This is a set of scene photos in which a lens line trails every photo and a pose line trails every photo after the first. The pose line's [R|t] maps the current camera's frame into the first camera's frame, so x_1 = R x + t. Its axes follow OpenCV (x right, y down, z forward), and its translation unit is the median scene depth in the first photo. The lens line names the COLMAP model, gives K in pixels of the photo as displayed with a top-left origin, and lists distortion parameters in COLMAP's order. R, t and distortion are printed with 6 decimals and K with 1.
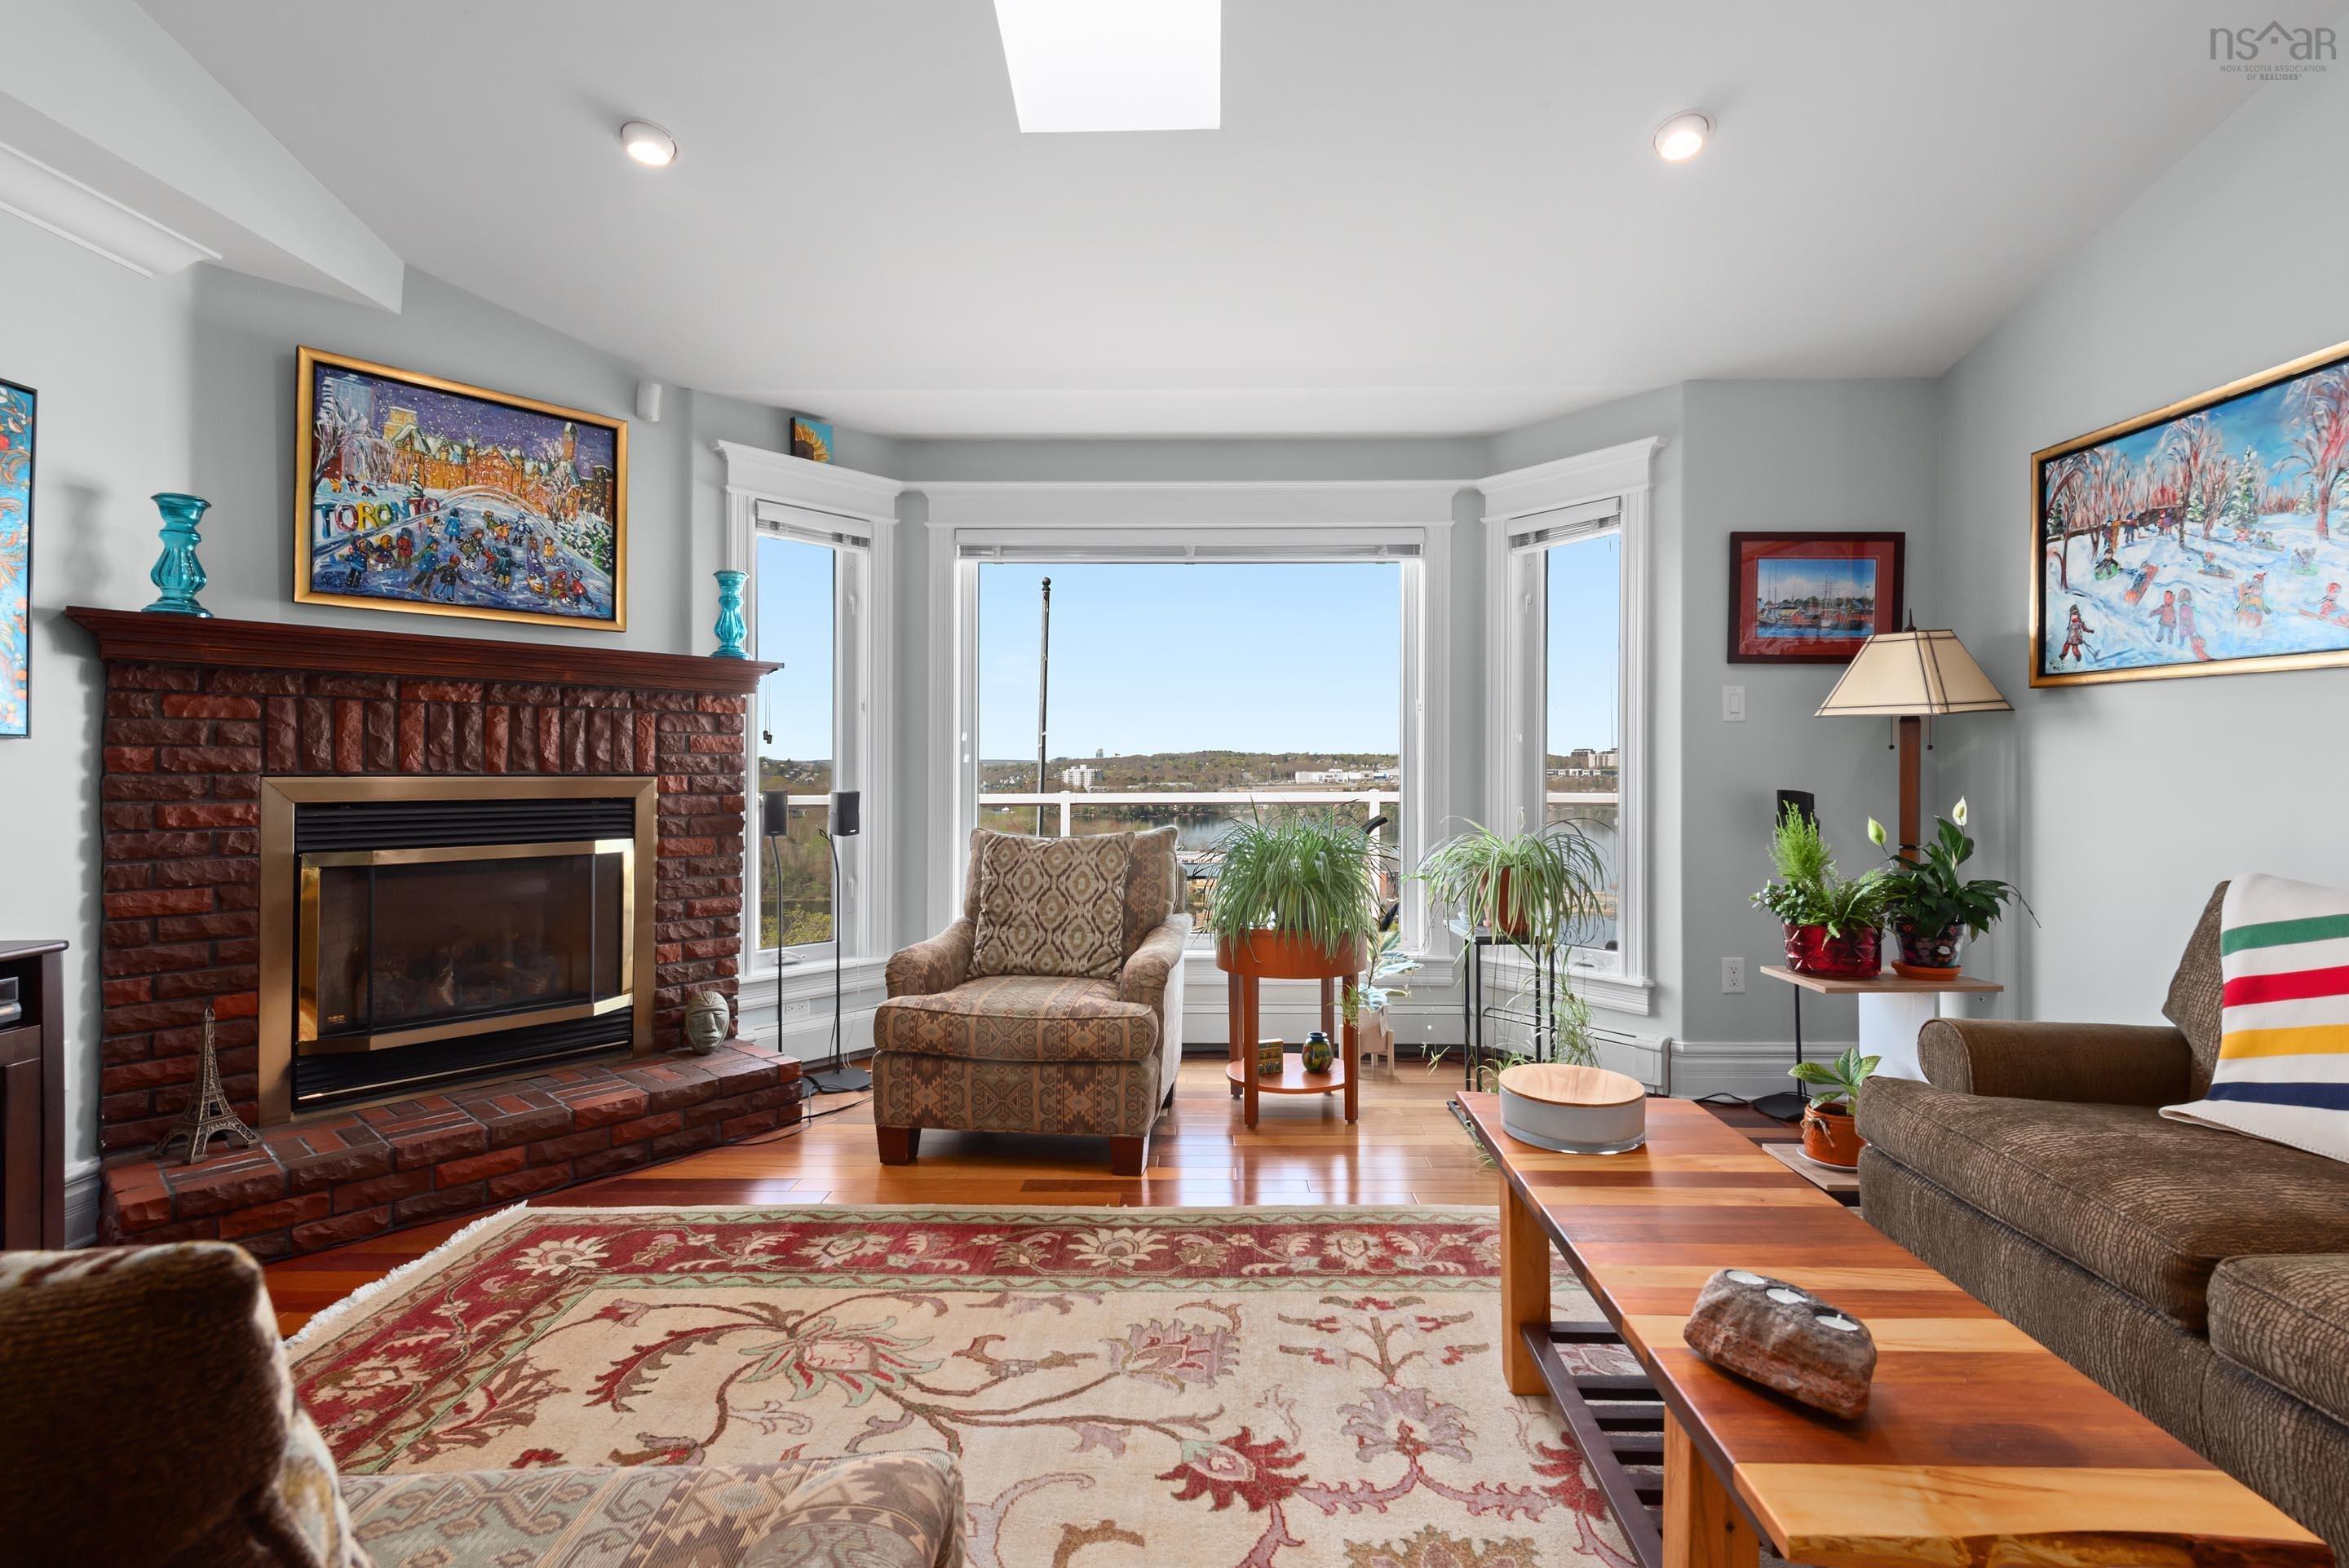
lens RADIAL K [[1102.0, 0, 1212.0], [0, 1102.0, 768.7], [0, 0, 1]] dist [0.006931, -0.003487]
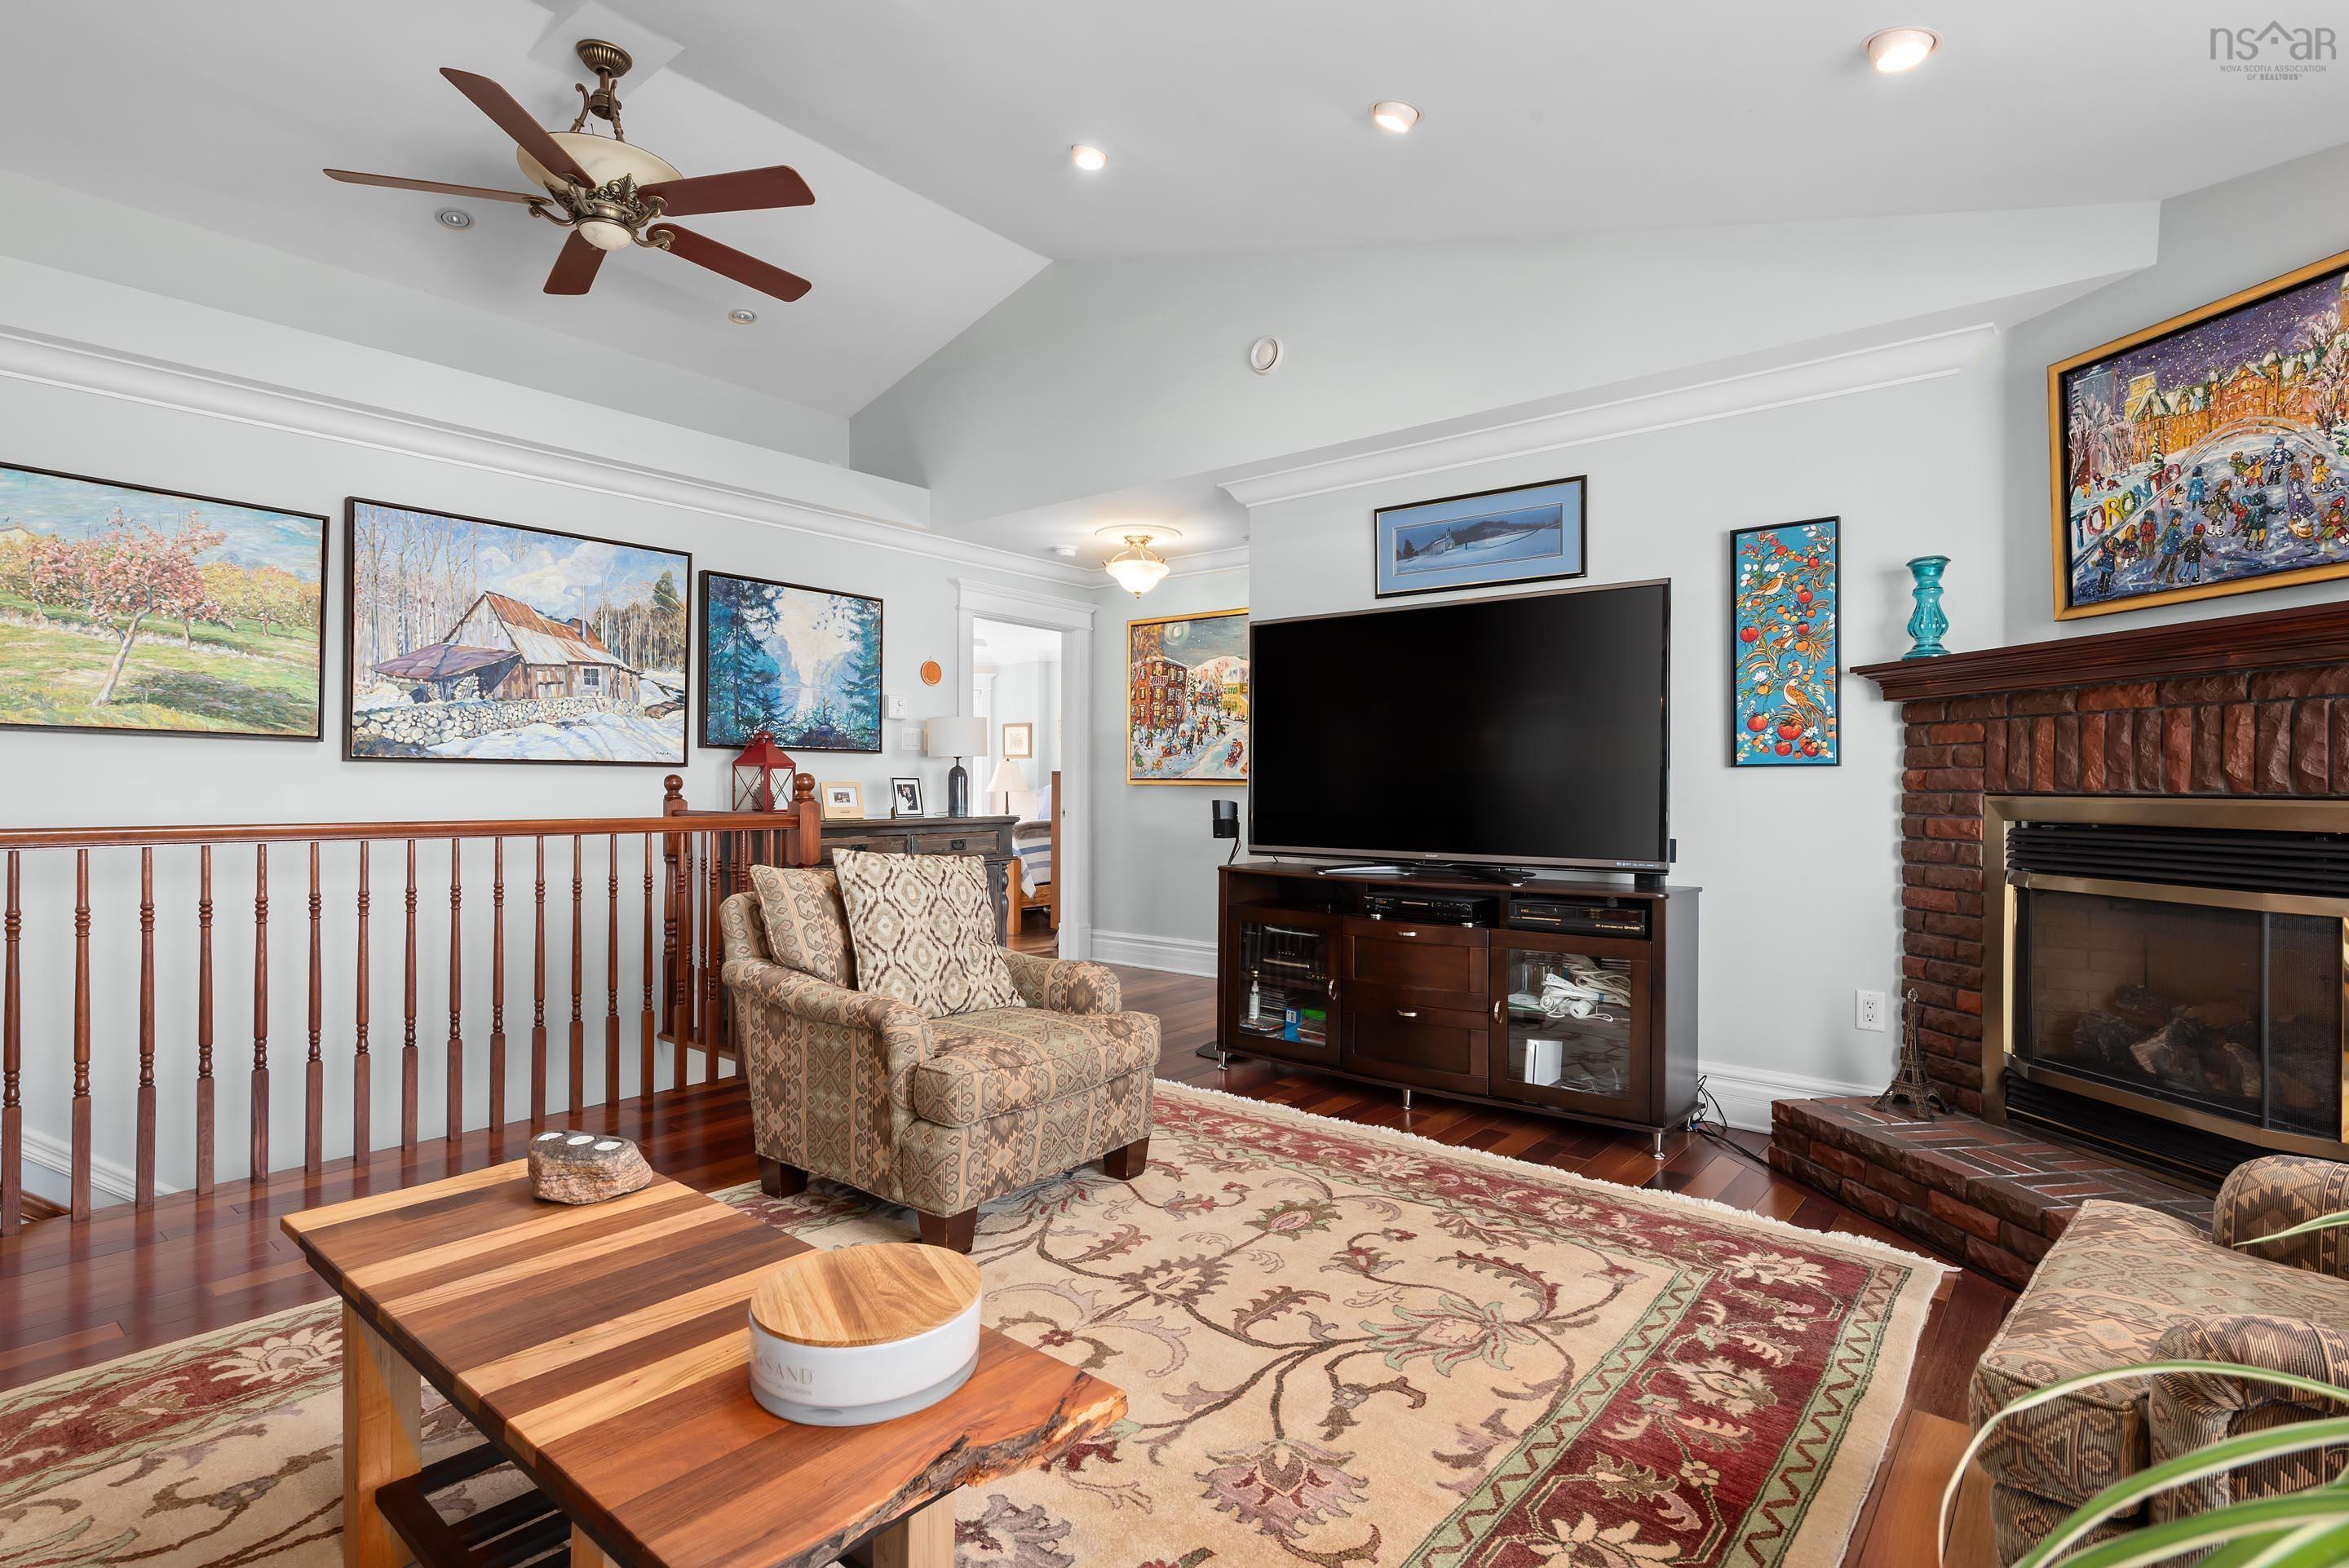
lens RADIAL K [[1146.1, 0, 1166.4], [0, 1146.1, 780.0], [0, 0, 1]] dist [0.015126, -0.003305]
pose [[-0.644581, -0.006099, -0.764512, 0.458343], [-0.003170, 0.999981, -0.005304, 0.001124], [0.764530, -0.000996, -0.644588, 0.990658]]
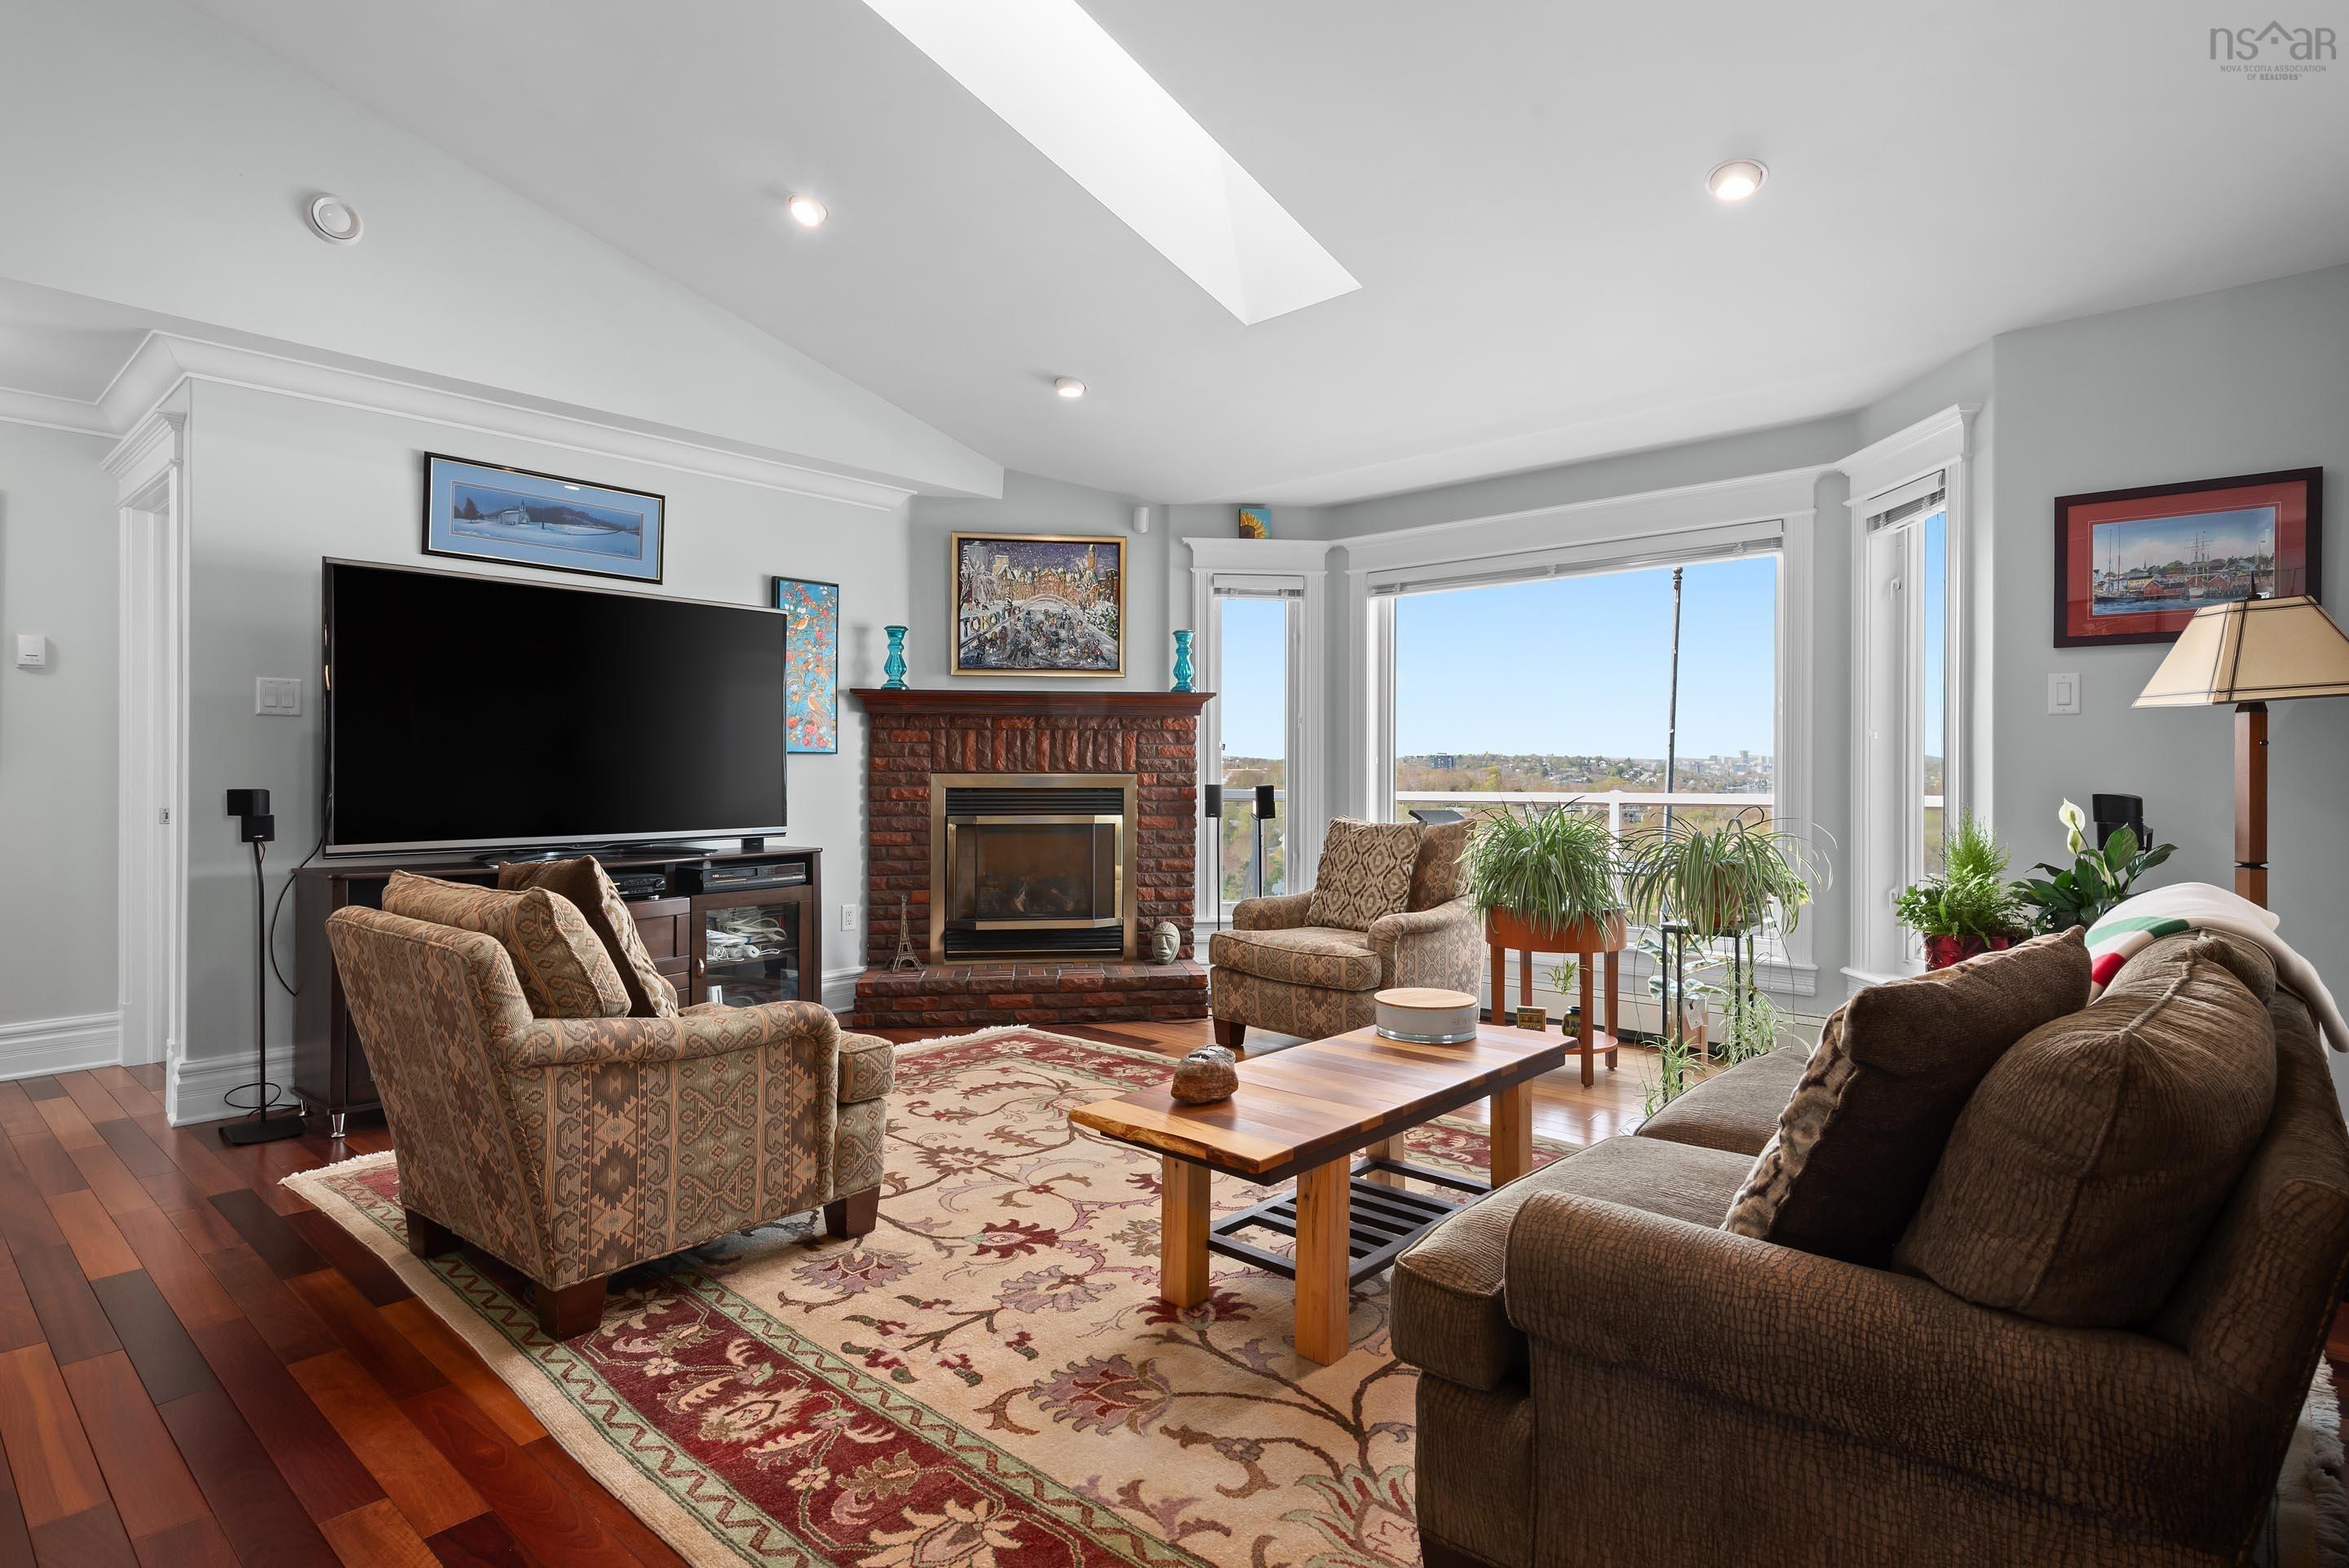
lens RADIAL K [[1229.0, 0, 1184.3], [0, 1229.0, 772.4], [0, 0, 1]] dist [0.015487, -0.003730]
pose [[0.750267, 0.002193, -0.661131, 0.712796], [0.000156, 0.999994, 0.003494, -0.001066], [0.661135, -0.002725, 0.750262, -0.223359]]
